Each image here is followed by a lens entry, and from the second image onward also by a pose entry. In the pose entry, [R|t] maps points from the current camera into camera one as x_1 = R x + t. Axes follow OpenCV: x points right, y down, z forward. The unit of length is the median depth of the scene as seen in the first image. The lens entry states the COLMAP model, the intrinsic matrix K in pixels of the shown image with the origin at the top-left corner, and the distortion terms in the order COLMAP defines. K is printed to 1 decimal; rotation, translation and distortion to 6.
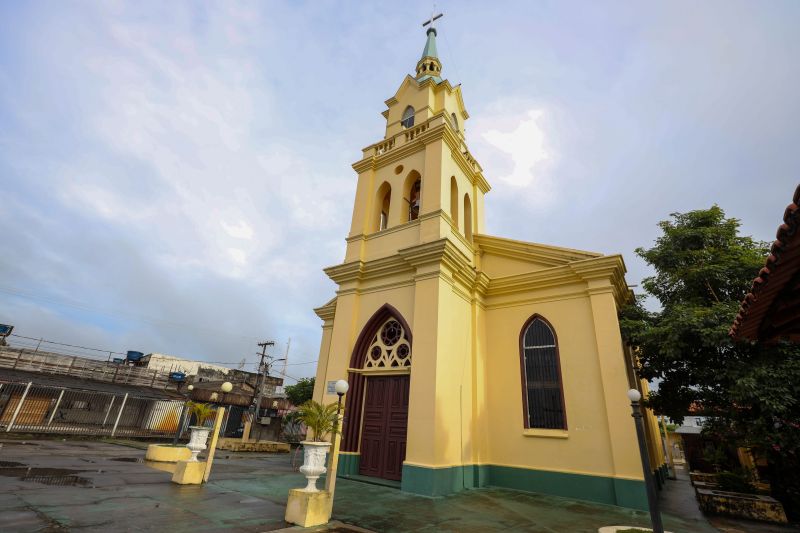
lens RADIAL K [[363.9, 0, 398.5], [0, 363.9, 263.6], [0, 0, 1]] dist [-0.041320, 0.012183]
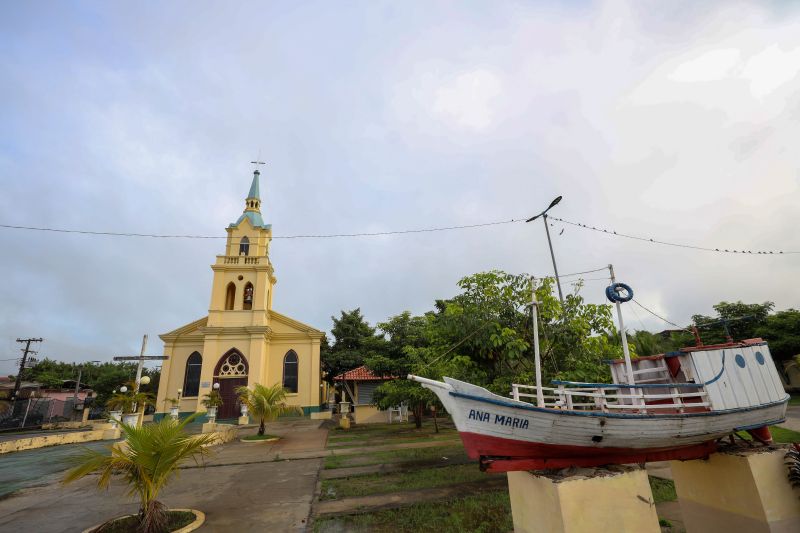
lens RADIAL K [[363.9, 0, 398.5], [0, 363.9, 263.6], [0, 0, 1]] dist [-0.041320, 0.012183]
pose [[0.717938, 0.127523, 0.684327, -0.908130], [-0.195448, 0.980460, 0.022341, -0.661898], [-0.668105, -0.149790, 0.728833, -1.278832]]
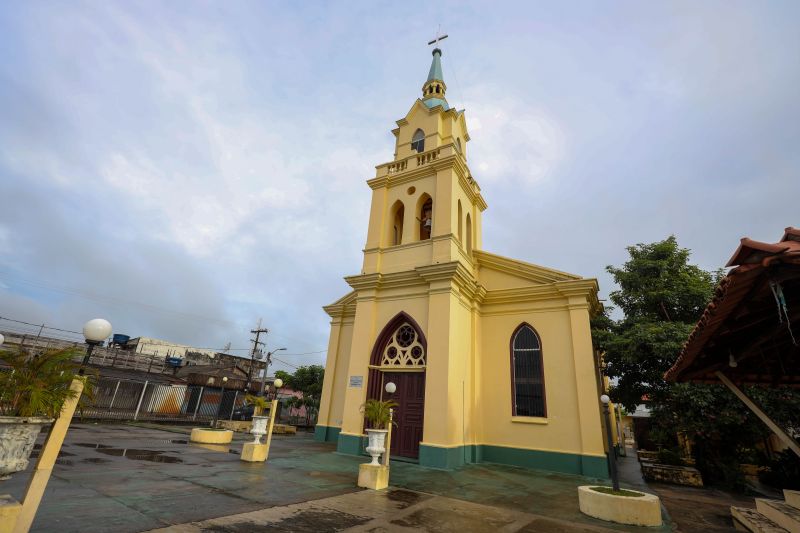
lens RADIAL K [[363.9, 0, 398.5], [0, 363.9, 263.6], [0, 0, 1]] dist [-0.041320, 0.012183]
pose [[0.996741, 0.034160, 0.073074, -0.134965], [-0.037496, 0.998293, 0.044776, -0.095294], [-0.071420, -0.047370, 0.996321, -0.163464]]
